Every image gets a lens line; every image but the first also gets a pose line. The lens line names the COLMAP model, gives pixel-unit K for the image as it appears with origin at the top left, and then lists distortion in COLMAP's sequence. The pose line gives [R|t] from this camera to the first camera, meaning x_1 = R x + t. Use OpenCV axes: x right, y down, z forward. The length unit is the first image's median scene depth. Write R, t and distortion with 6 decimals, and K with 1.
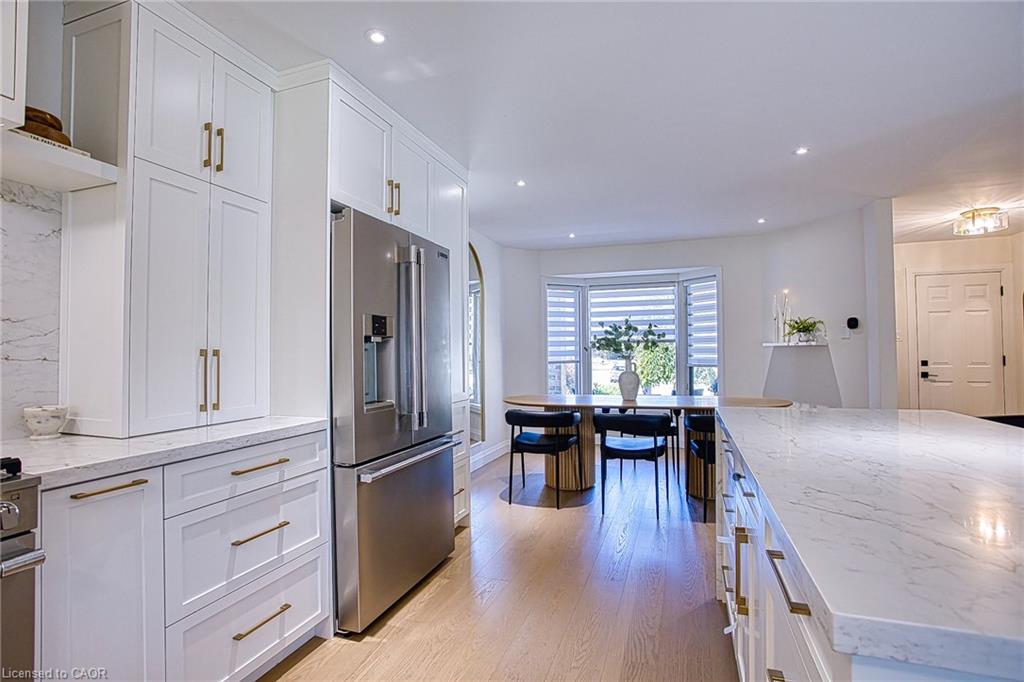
lens RADIAL K [[501.5, 0, 510.6], [0, 501.5, 338.6], [0, 0, 1]] dist [-0.060587, 0.024288]
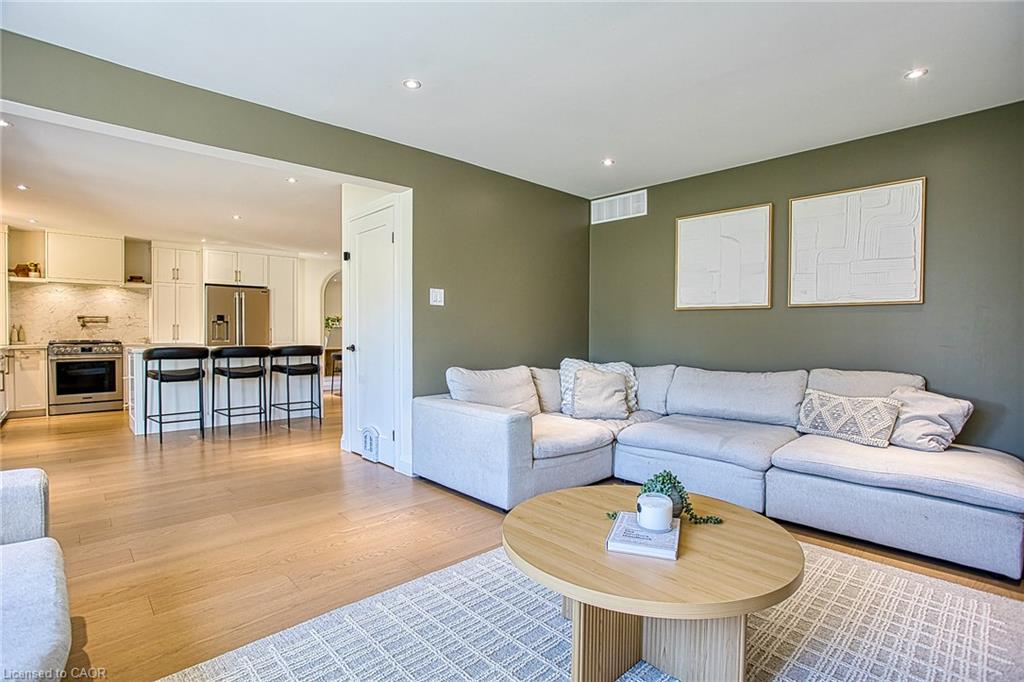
lens RADIAL K [[501.5, 0, 510.2], [0, 501.5, 348.0], [0, 0, 1]] dist [-0.060587, 0.024288]
pose [[0.880688, 0.022985, -0.473138, 2.997588], [0.003007, 0.998531, 0.054106, 0.002977], [0.473687, -0.049073, 0.879325, -1.010064]]
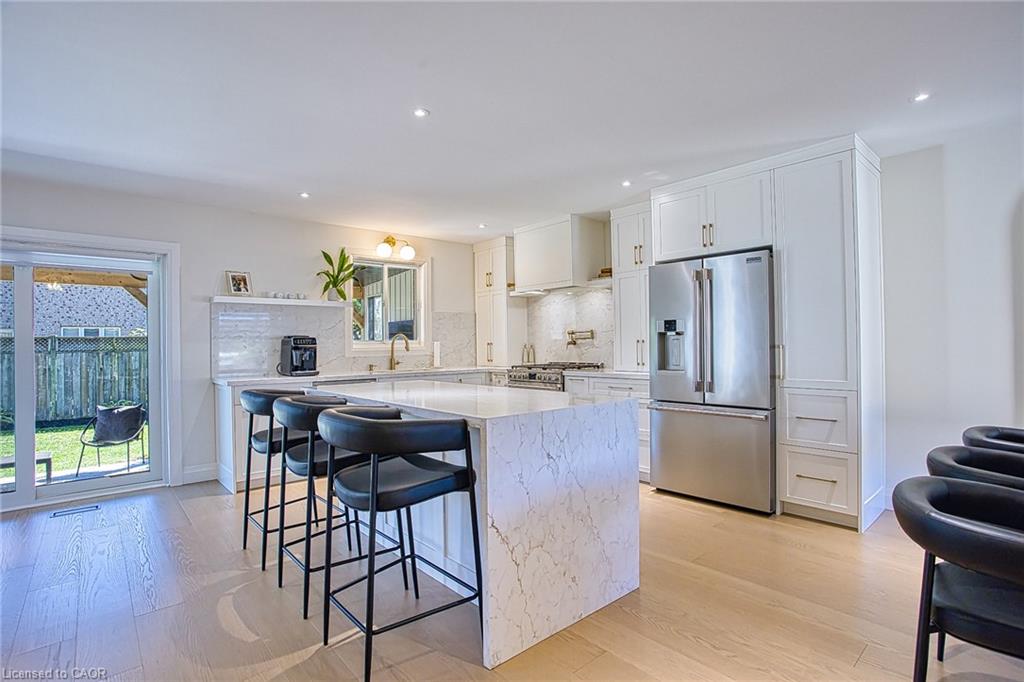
lens RADIAL K [[501.5, 0, 510.2], [0, 501.5, 343.4], [0, 0, 1]] dist [-0.060587, 0.024288]
pose [[-0.508836, 0.012435, -0.860774, 1.454289], [0.037509, 0.999266, -0.007737, 0.026589], [0.860046, -0.036224, -0.508929, 1.355303]]
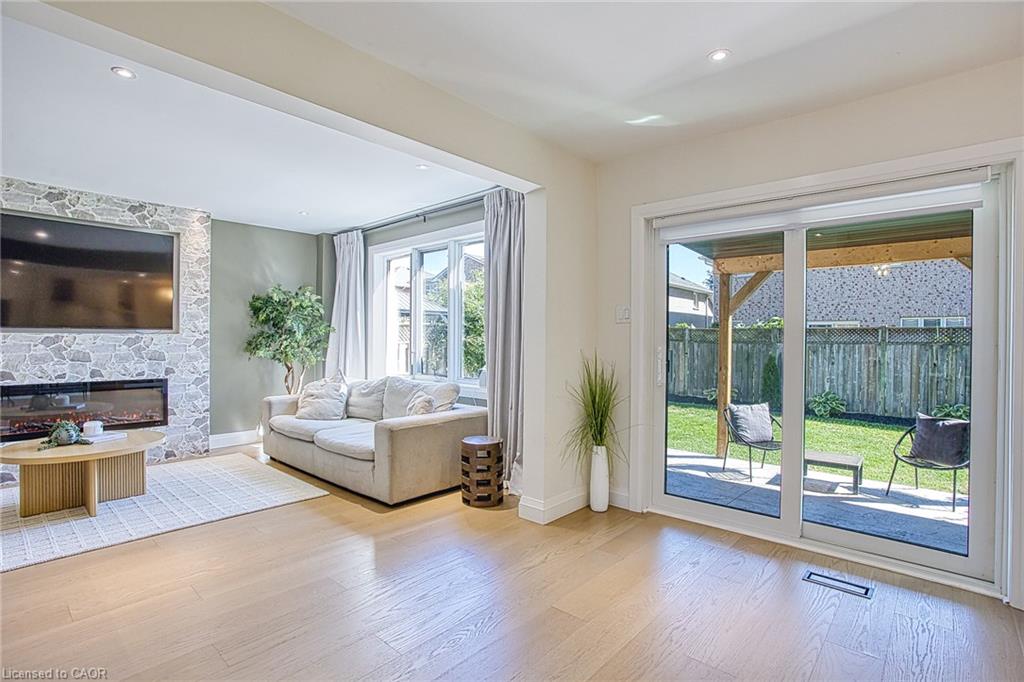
lens RADIAL K [[501.5, 0, 510.9], [0, 501.5, 340.5], [0, 0, 1]] dist [-0.060587, 0.024288]
pose [[-0.920812, 0.000294, 0.390006, 1.068090], [-0.009071, 0.999713, -0.022170, 0.010646], [-0.389900, -0.023952, -0.920546, 0.576611]]
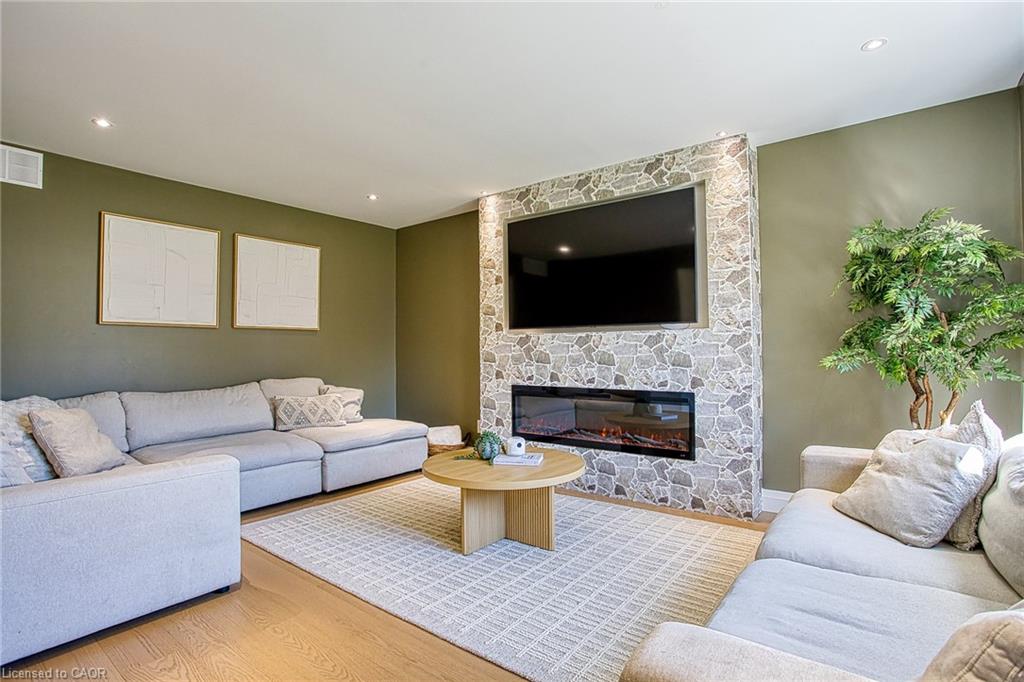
lens RADIAL K [[501.5, 0, 525.1], [0, 501.5, 342.3], [0, 0, 1]] dist [-0.060587, 0.024288]
pose [[0.313643, 0.014280, 0.949434, 1.667675], [-0.016716, 0.999815, -0.009516, 0.011638], [-0.949394, -0.012886, 0.313823, -0.749953]]
